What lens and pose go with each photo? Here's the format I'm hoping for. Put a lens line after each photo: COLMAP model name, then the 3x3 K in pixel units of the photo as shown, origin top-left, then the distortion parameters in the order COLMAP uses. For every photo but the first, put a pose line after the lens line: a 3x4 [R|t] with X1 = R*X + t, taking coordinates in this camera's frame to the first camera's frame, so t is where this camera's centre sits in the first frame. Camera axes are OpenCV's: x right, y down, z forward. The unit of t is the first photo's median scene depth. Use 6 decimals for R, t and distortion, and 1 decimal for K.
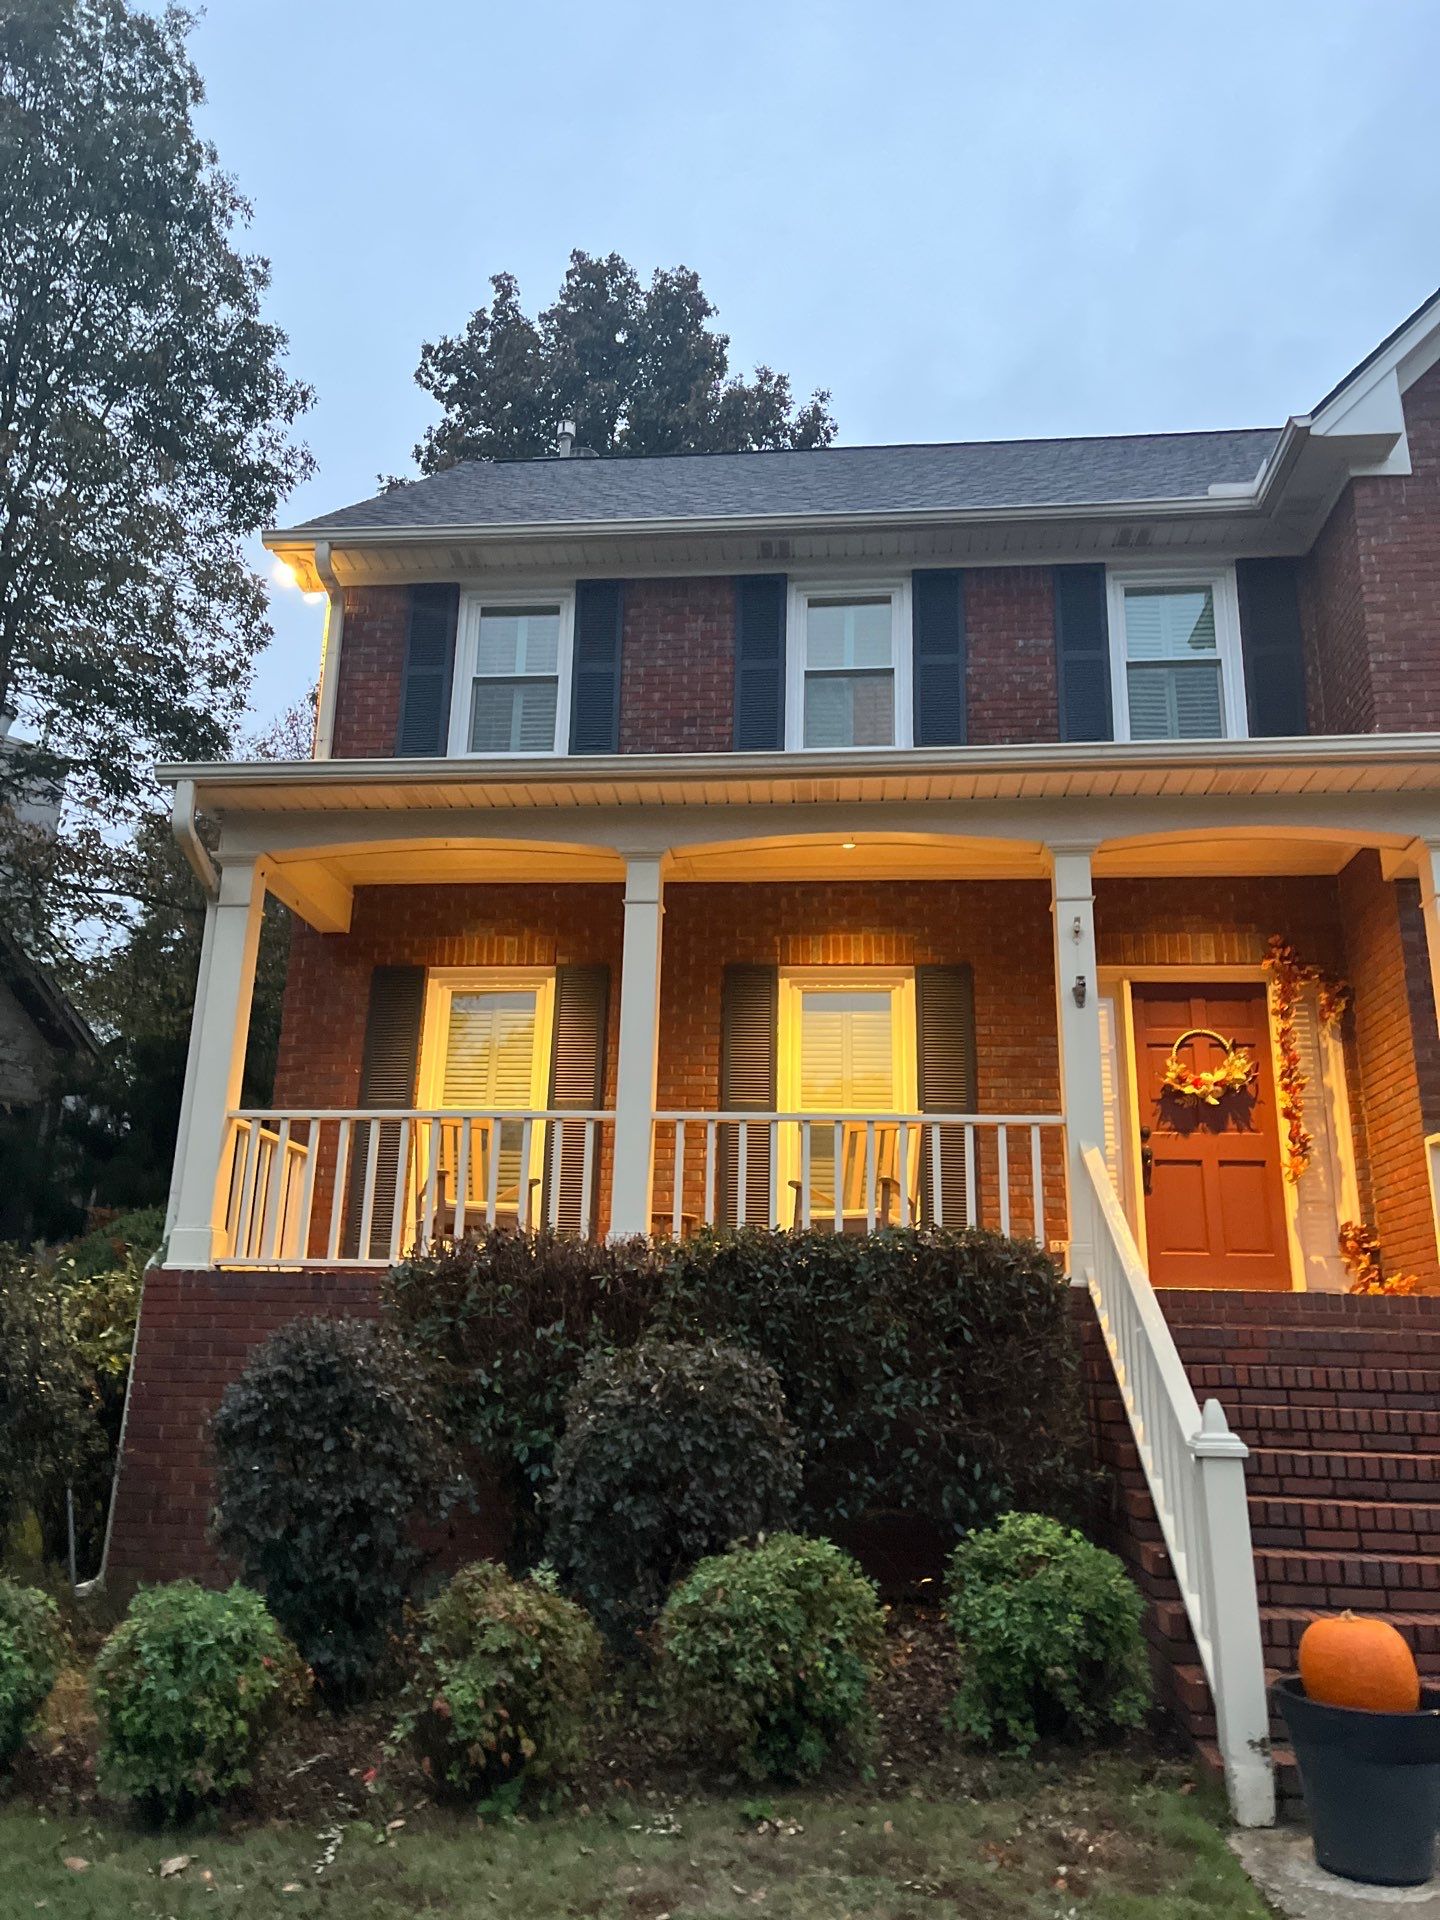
lens RADIAL K [[1441.9, 0, 692.5], [0, 1441.9, 956.7], [0, 0, 1]] dist [0.082685, -0.159785]
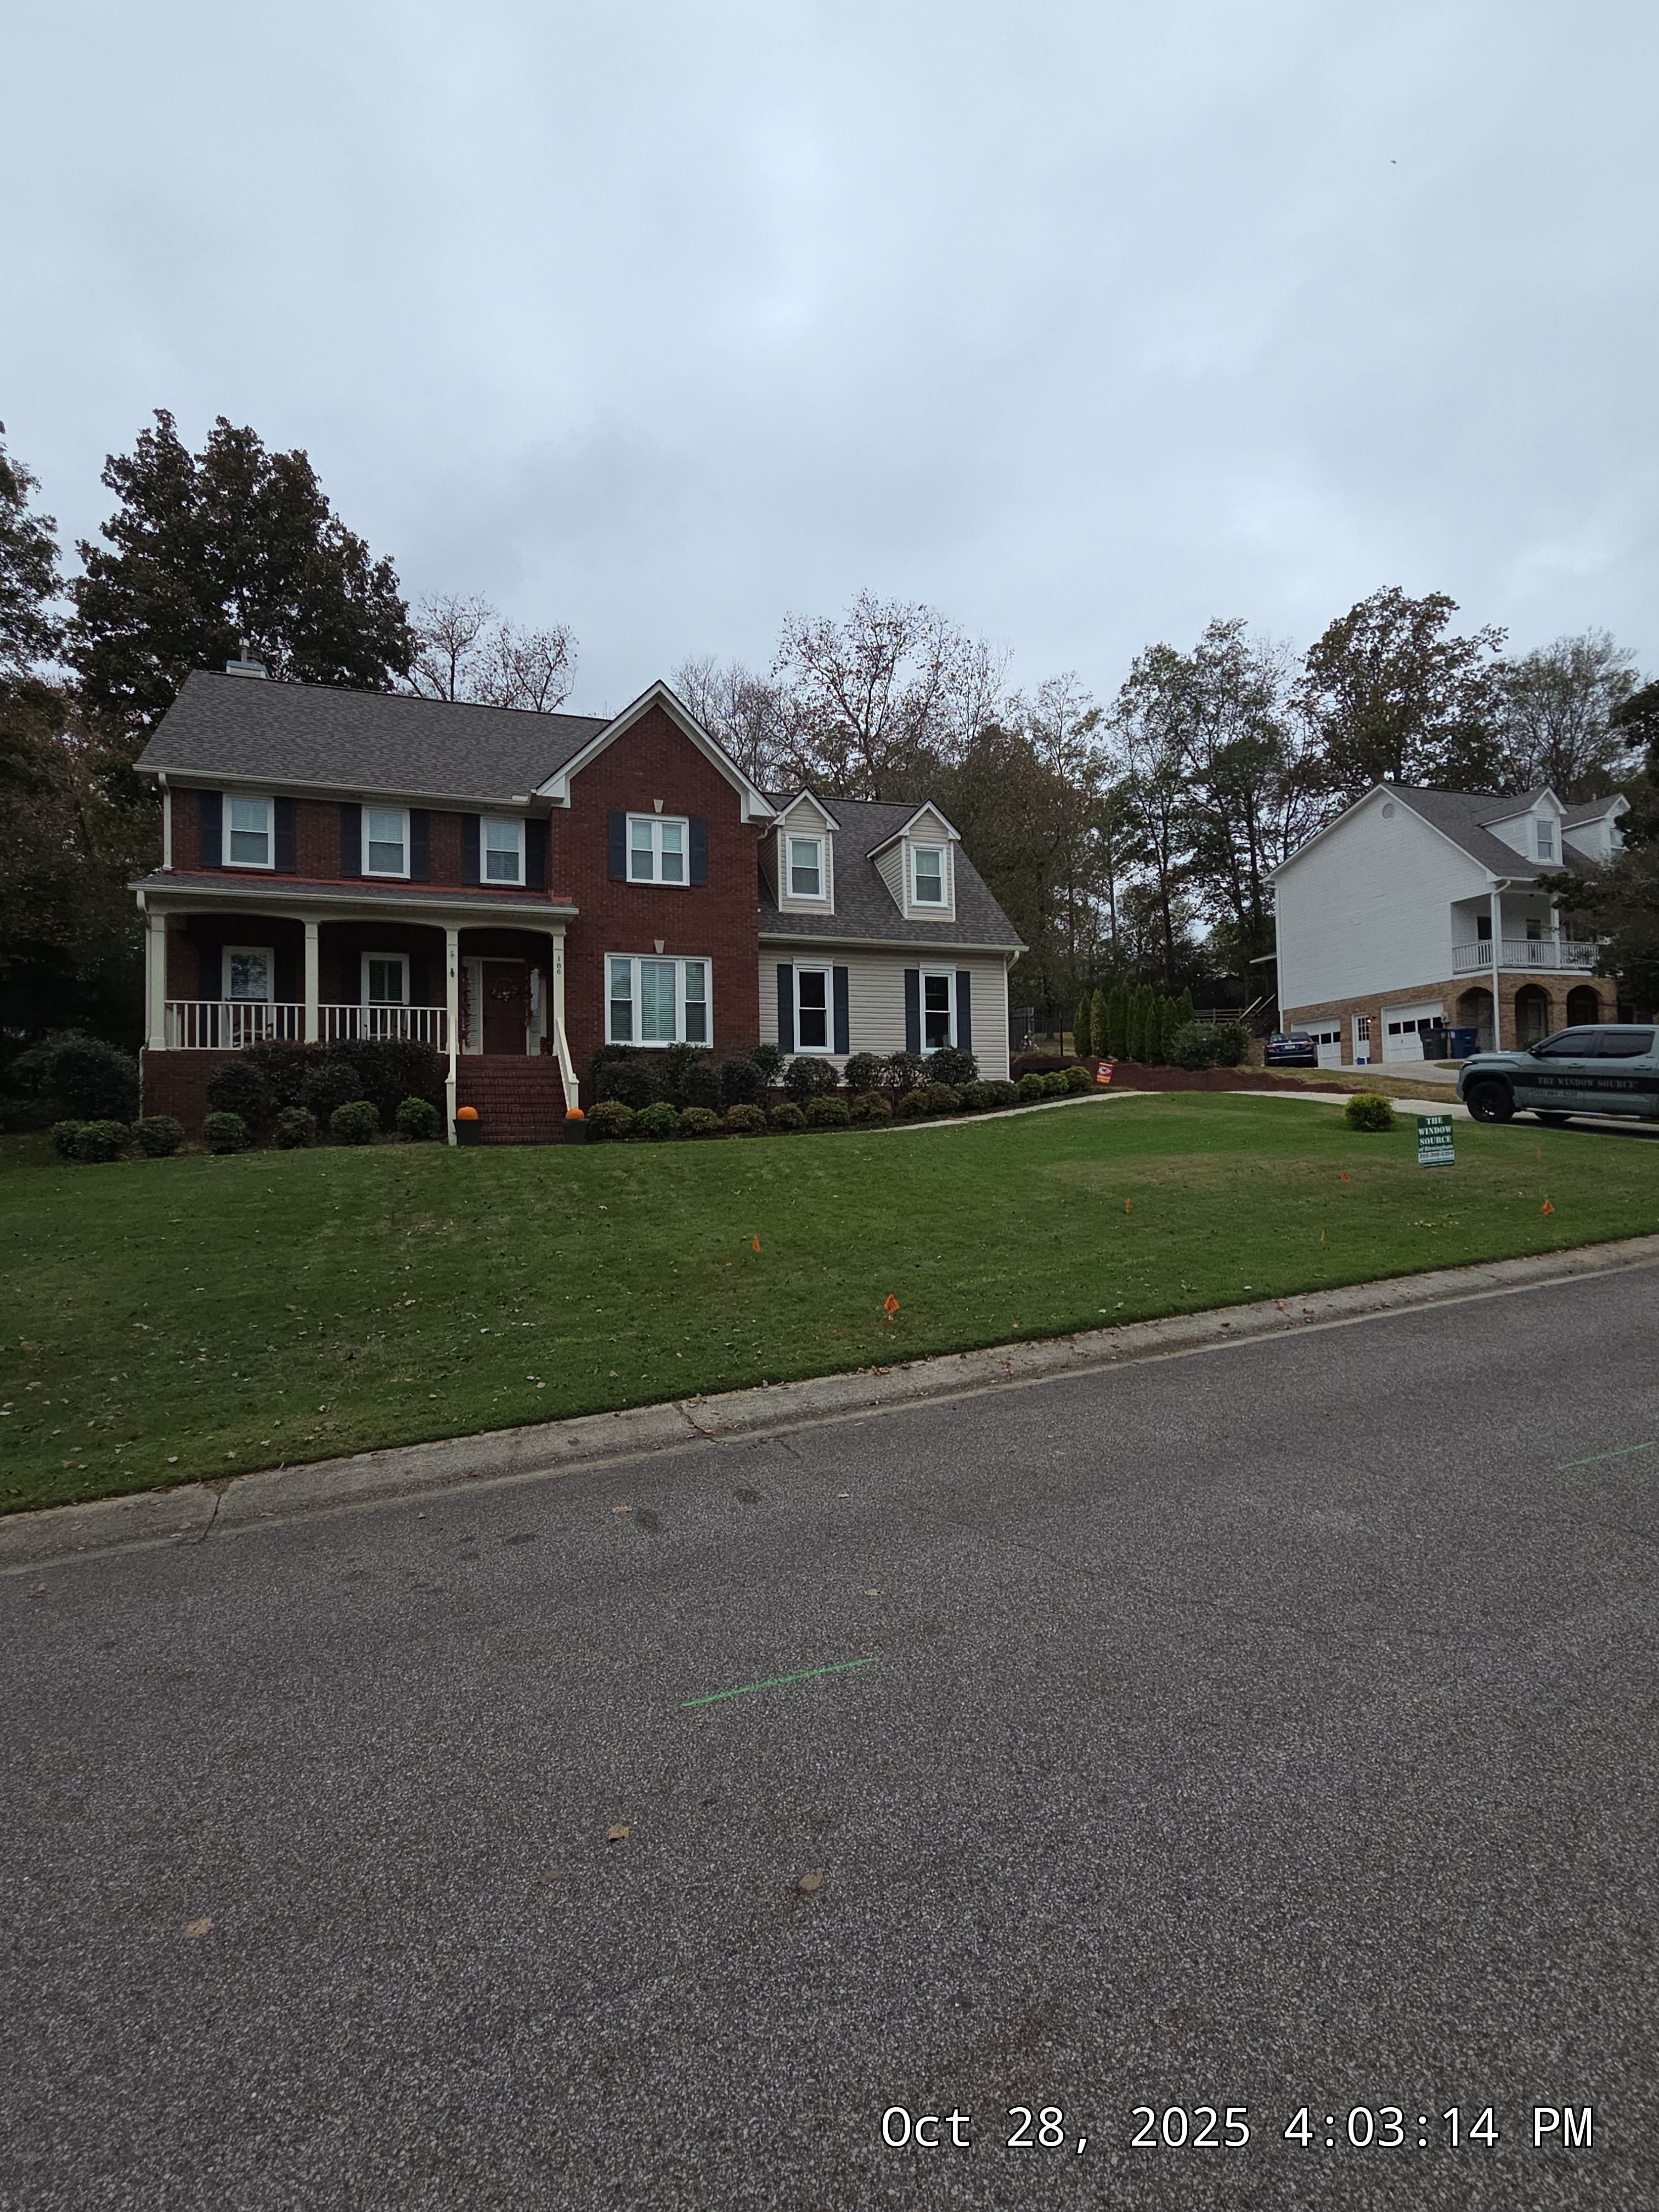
lens RADIAL K [[1059.9, 0, 821.7], [0, 1059.9, 1107.2], [0, 0, 1]] dist [0.002979, -0.000282]
pose [[0.901148, -0.025953, 0.432733, -0.034742], [-0.082318, 0.969801, 0.229586, -0.249674], [-0.425624, -0.242513, 0.871798, -1.315602]]
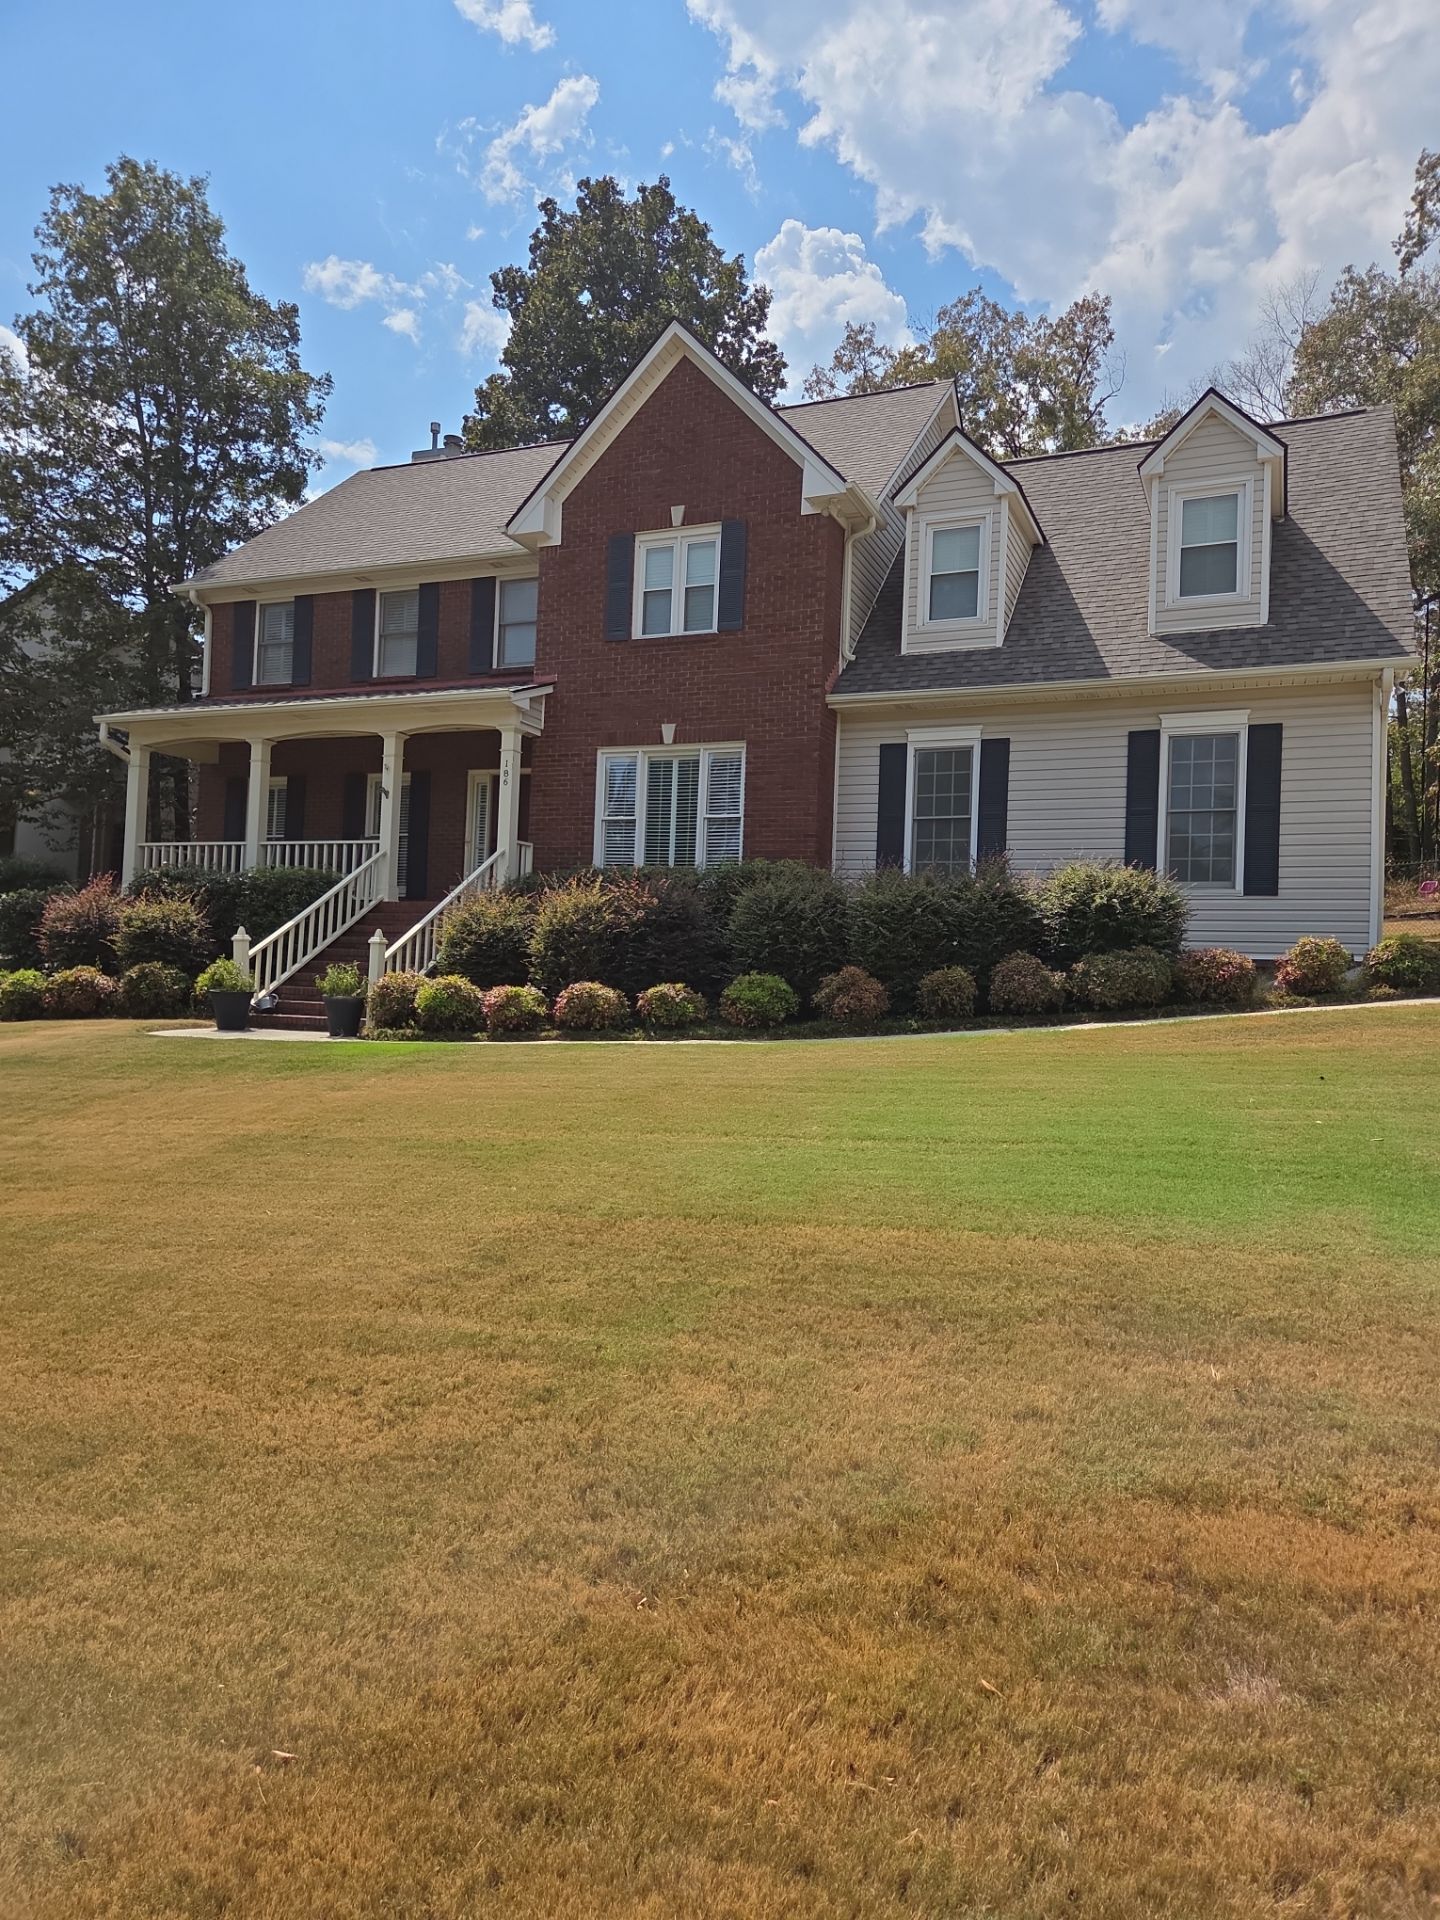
lens RADIAL K [[1266.7, 0, 720.0], [0, 1266.7, 960.0], [0, 0, 1]] dist [0.043088, -0.025074]
pose [[0.957580, 0.001294, -0.288163, 1.174947], [0.069116, 0.969769, 0.234030, -0.139773], [0.279755, -0.244019, 0.928543, -0.817882]]
